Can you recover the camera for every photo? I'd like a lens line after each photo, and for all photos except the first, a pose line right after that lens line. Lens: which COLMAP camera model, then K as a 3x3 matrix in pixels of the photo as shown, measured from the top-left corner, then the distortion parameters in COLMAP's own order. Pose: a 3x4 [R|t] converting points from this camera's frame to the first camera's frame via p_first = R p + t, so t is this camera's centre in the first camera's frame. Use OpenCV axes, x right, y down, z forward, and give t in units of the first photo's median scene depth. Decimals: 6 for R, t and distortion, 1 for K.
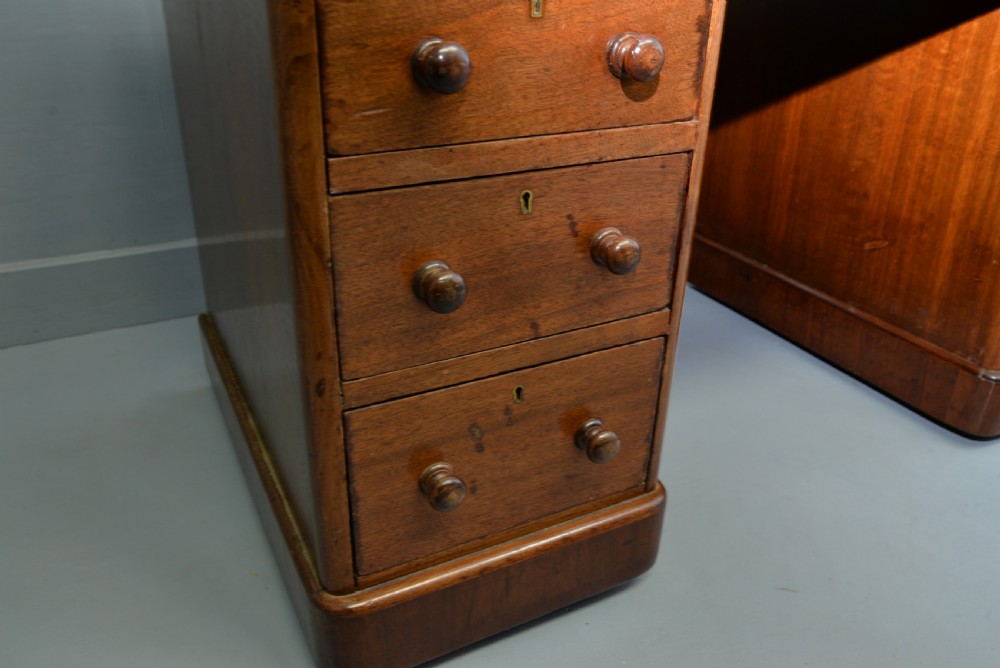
lens RADIAL K [[815.4, 0, 501.5], [0, 815.4, 333.1], [0, 0, 1]] dist [-0.040891, 0.020686]
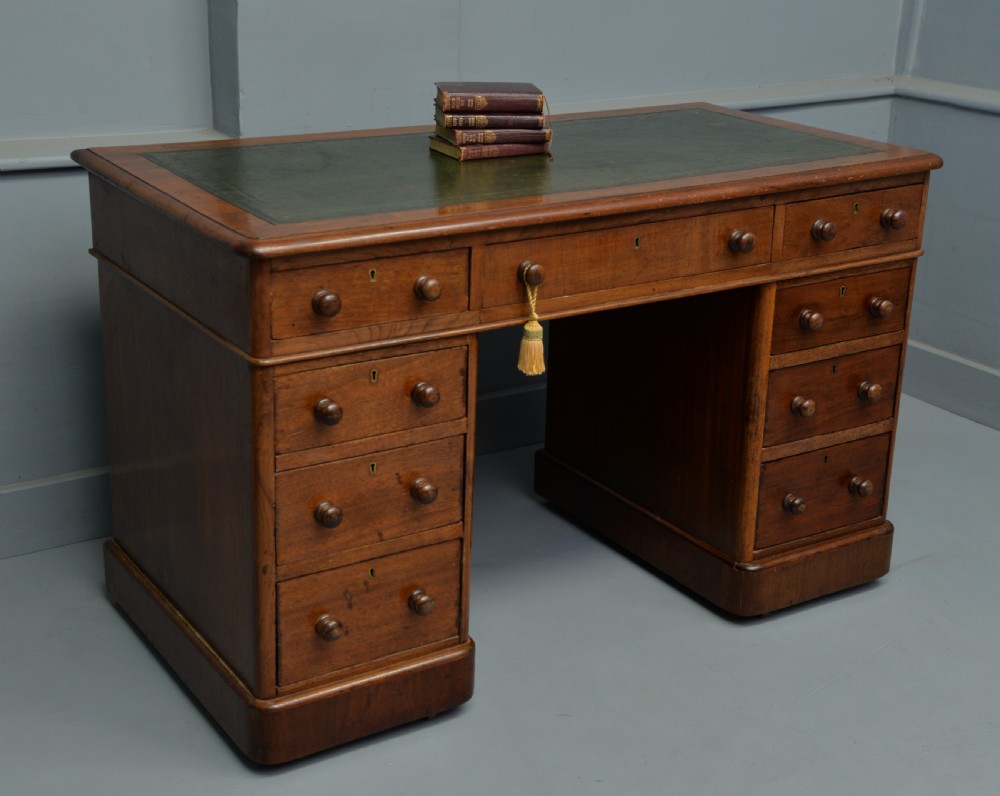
lens RADIAL K [[1615.3, 0, 541.1], [0, 1615.3, 403.8], [0, 0, 1]] dist [0.190132, 0.000000]
pose [[0.995075, -0.023650, 0.096258, 0.057094], [0.034227, 0.993369, -0.109760, 0.109922], [-0.093024, 0.112514, 0.989286, -2.587799]]
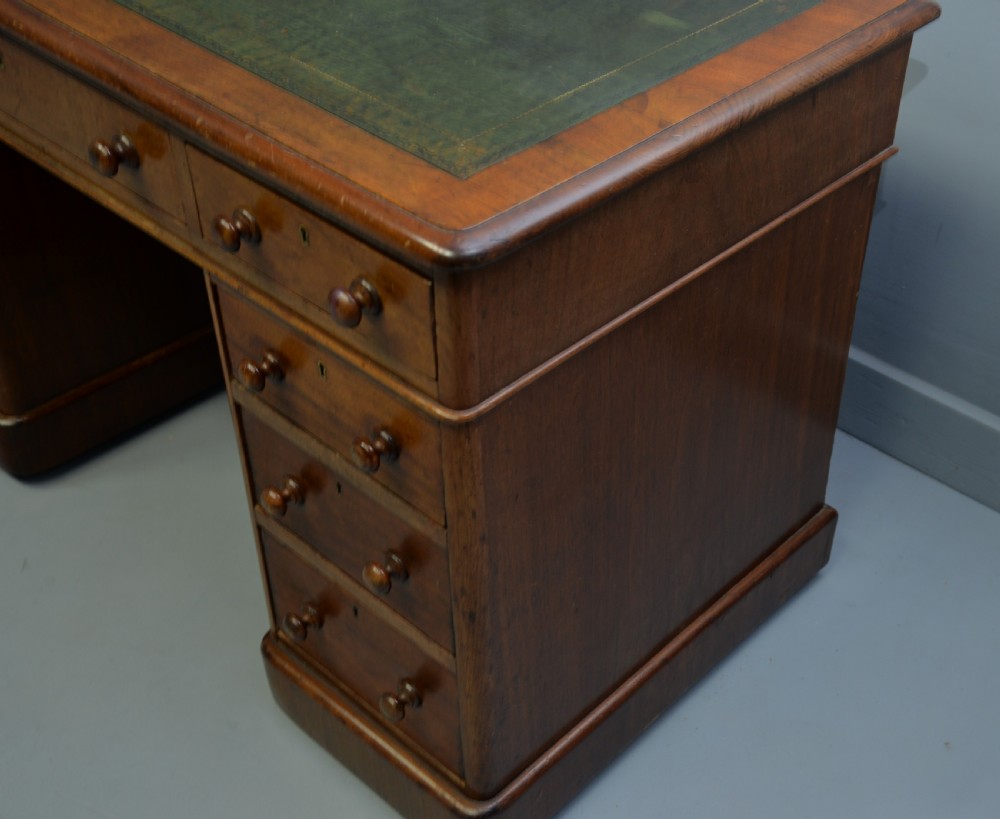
lens RADIAL K [[1373.1, 0, 611.9], [0, 1373.1, 412.6], [0, 0, 1]] dist [0.113511, 0.000000]
pose [[0.344843, 0.582315, -0.736201, 2.732120], [-0.443144, 0.792401, 0.419195, -1.492048], [0.827470, 0.181687, 0.531304, 0.760813]]
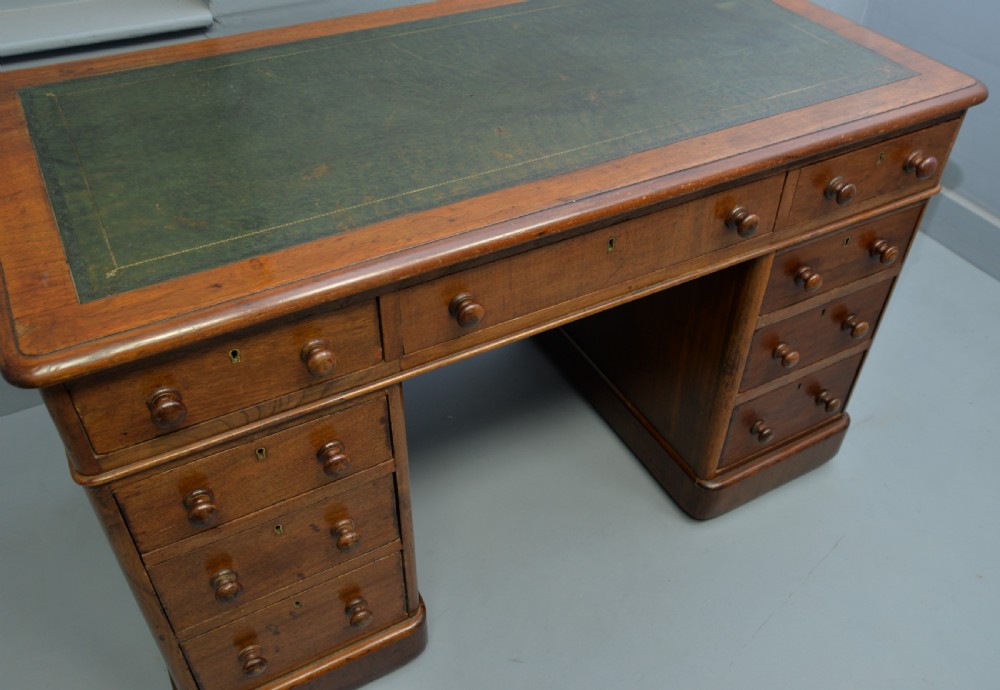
lens RADIAL K [[869.1, 0, 517.9], [0, 869.1, 341.2], [0, 0, 1]] dist [-0.024716, 0.046871]
pose [[0.999850, -0.008607, 0.015001, 0.447886], [0.004518, 0.967243, 0.253811, -0.886265], [-0.016694, -0.253705, 0.967137, -0.543003]]
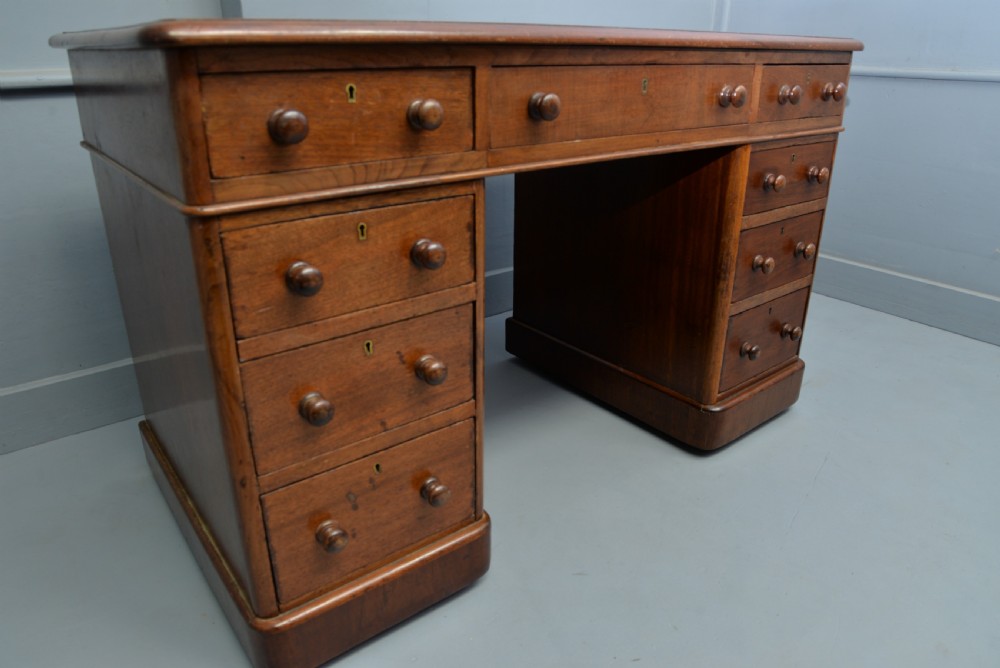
lens RADIAL K [[696.4, 0, 506.3], [0, 696.4, 332.0], [0, 0, 1]] dist [-0.081962, 0.020195]
pose [[0.982264, -0.086581, 0.166314, 0.065585], [0.097535, 0.993491, -0.058850, -0.080238], [-0.160136, 0.074027, 0.984315, -0.329624]]
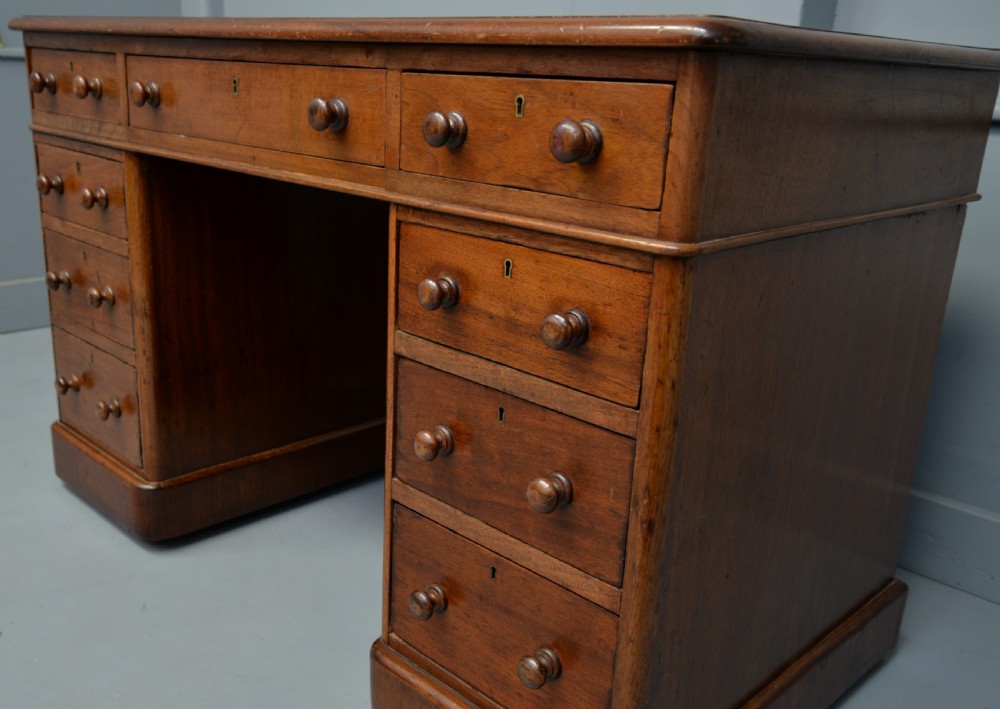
lens RADIAL K [[962.1, 0, 456.3], [0, 962.1, 355.6], [0, 0, 1]] dist [0.011128, 0.000000]
pose [[0.279071, 0.270090, -0.921505, 2.444455], [-0.464239, 0.877982, 0.116742, -0.618466], [0.840596, 0.395219, 0.370406, 0.904972]]
